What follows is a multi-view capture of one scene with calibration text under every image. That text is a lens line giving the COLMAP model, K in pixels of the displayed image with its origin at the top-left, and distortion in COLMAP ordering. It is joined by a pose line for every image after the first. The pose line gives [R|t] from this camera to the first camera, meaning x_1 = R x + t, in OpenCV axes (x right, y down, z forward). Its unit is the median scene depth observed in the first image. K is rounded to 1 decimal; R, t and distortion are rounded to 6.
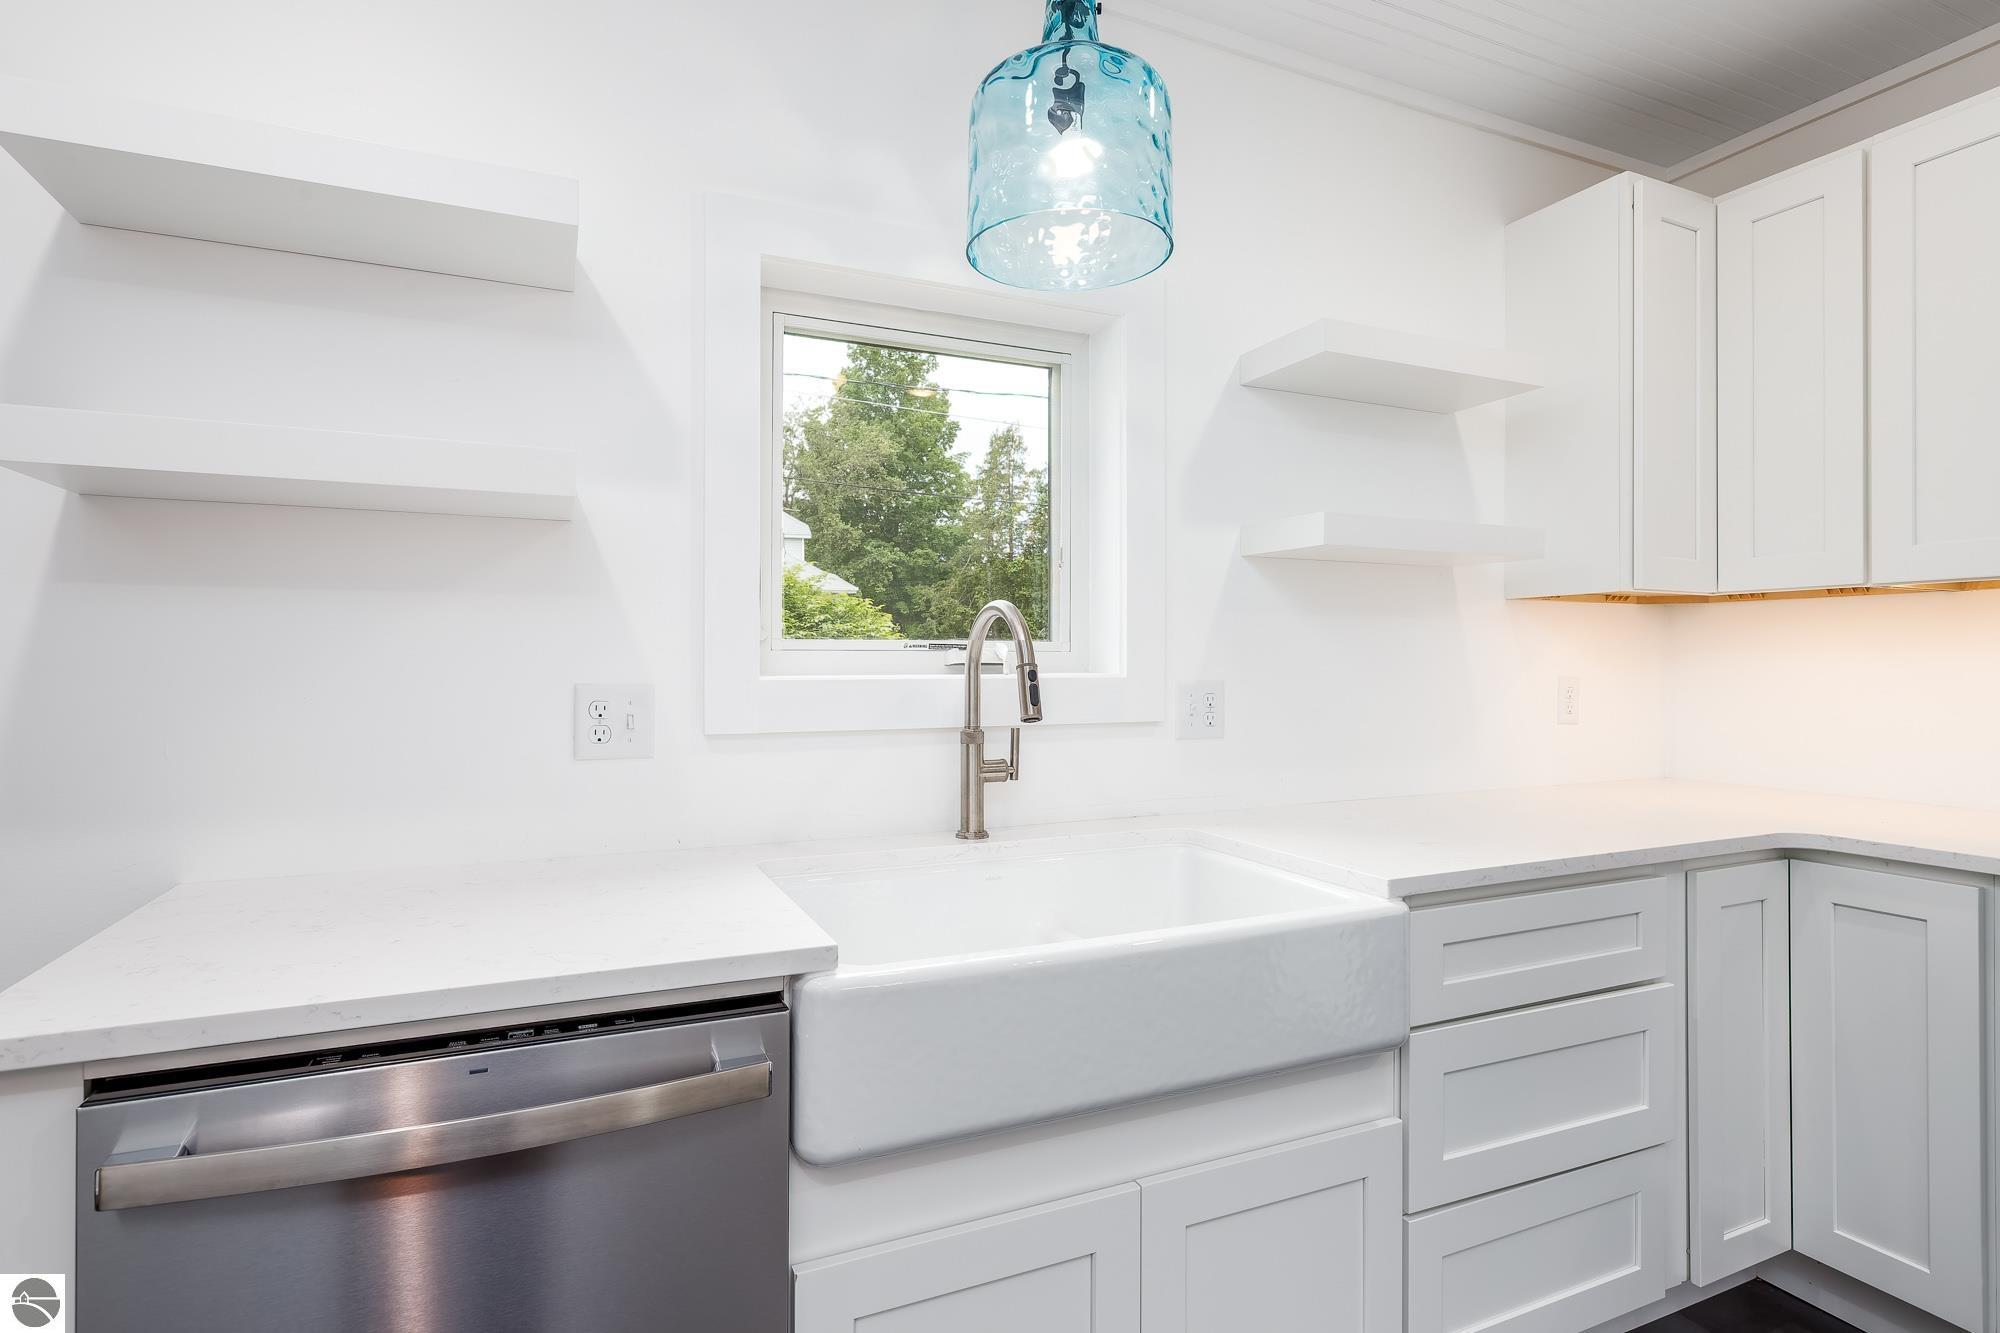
lens RADIAL K [[1009.5, 0, 1000.0], [0, 1009.5, 666.5], [0, 0, 1]] dist [-0.000727, -0.000023]
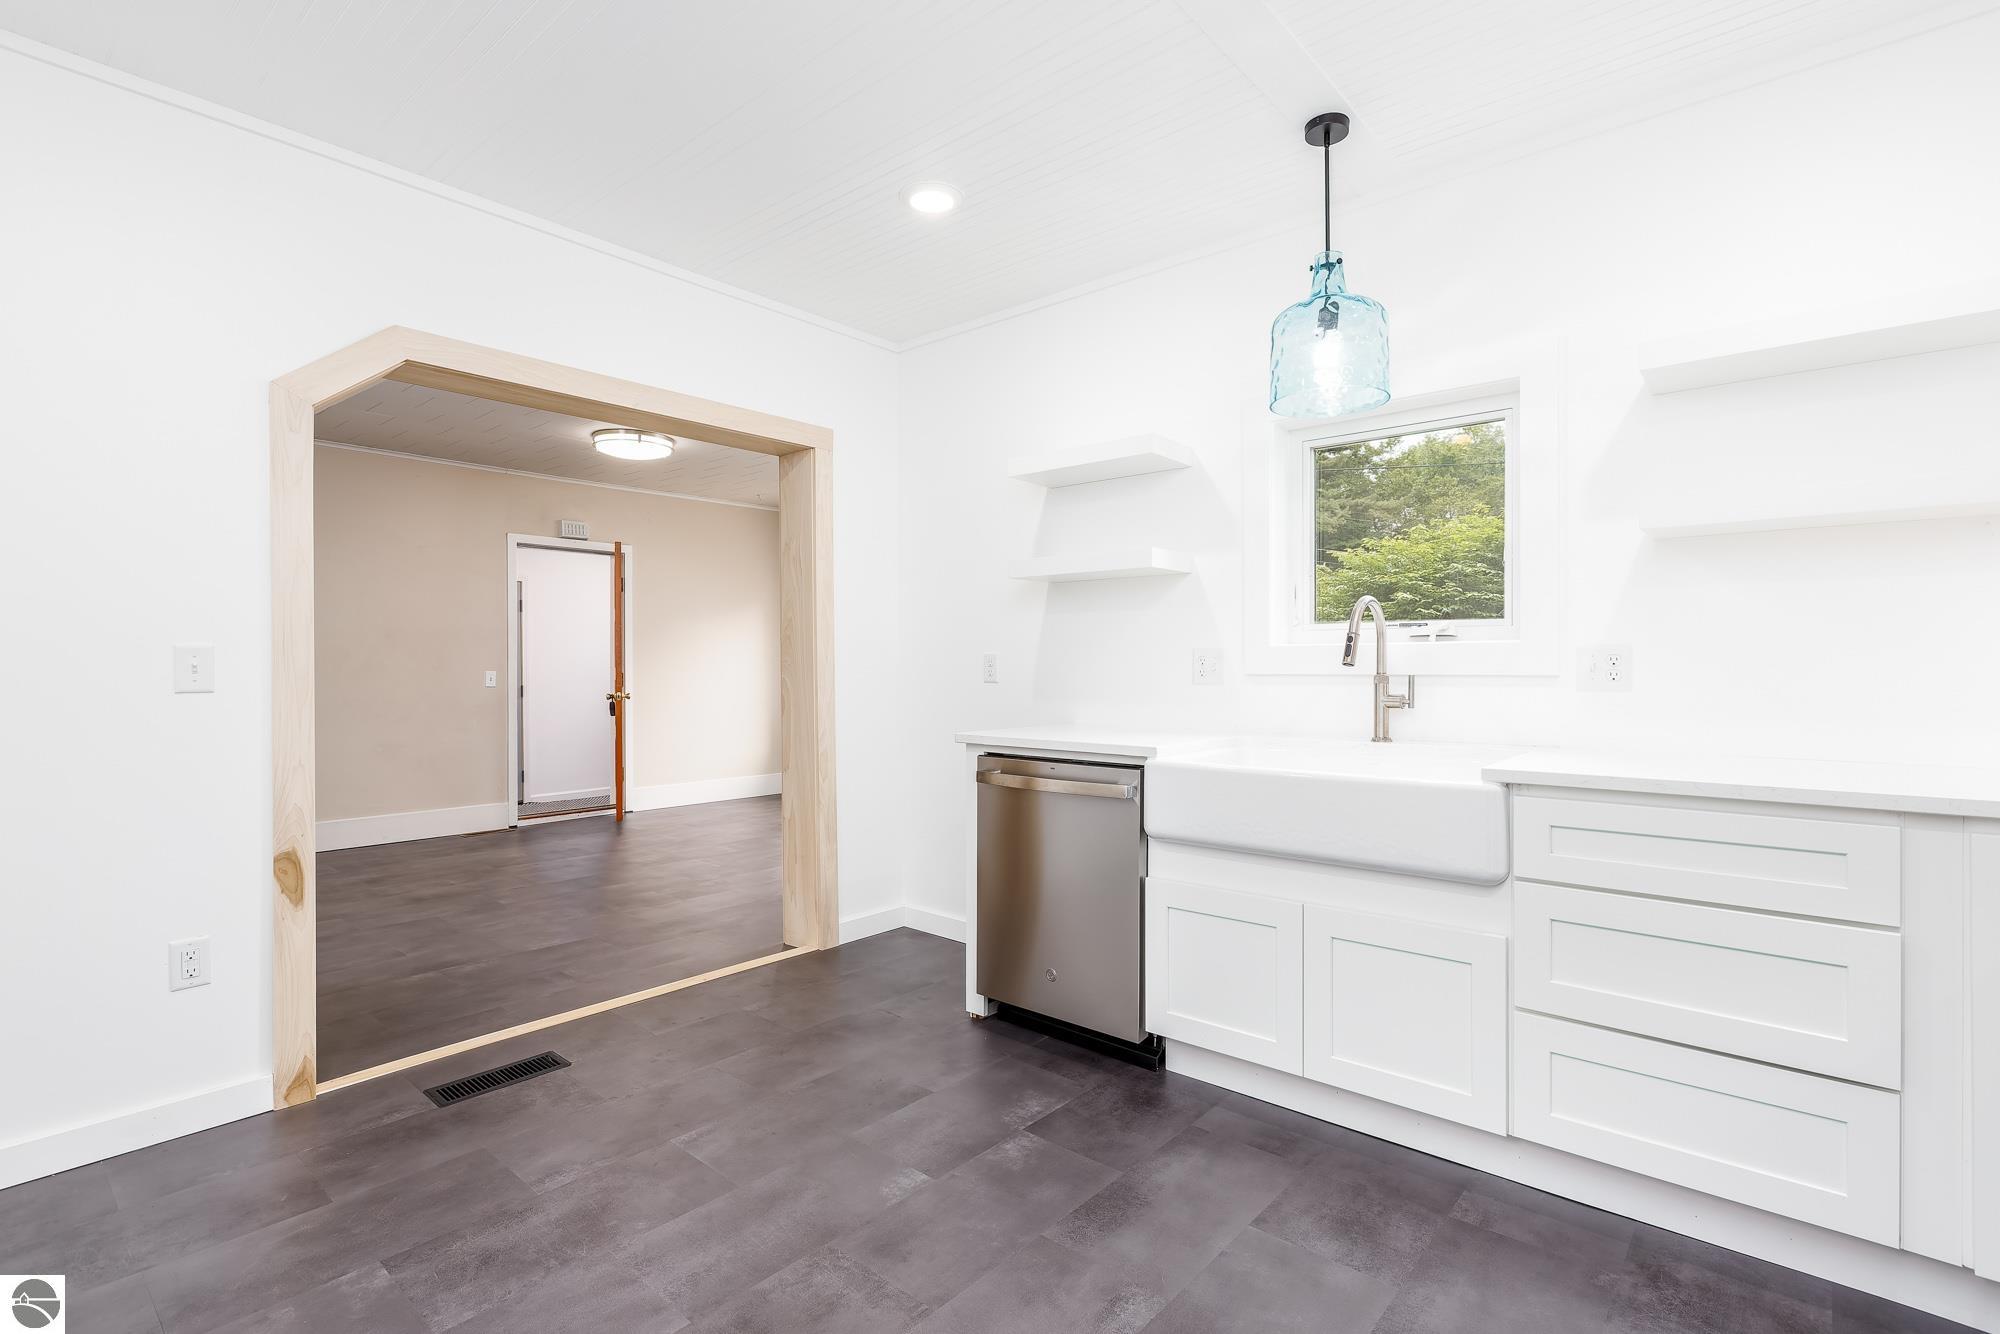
lens RADIAL K [[939.6, 0, 1000.0], [0, 939.6, 667.0], [0, 0, 1]] dist [-0.001266, 0.000206]
pose [[0.424123, 0.002945, -0.905600, 1.223103], [0.001082, 0.999992, 0.003759, 0.047799], [0.905604, -0.002574, 0.424117, -0.230847]]
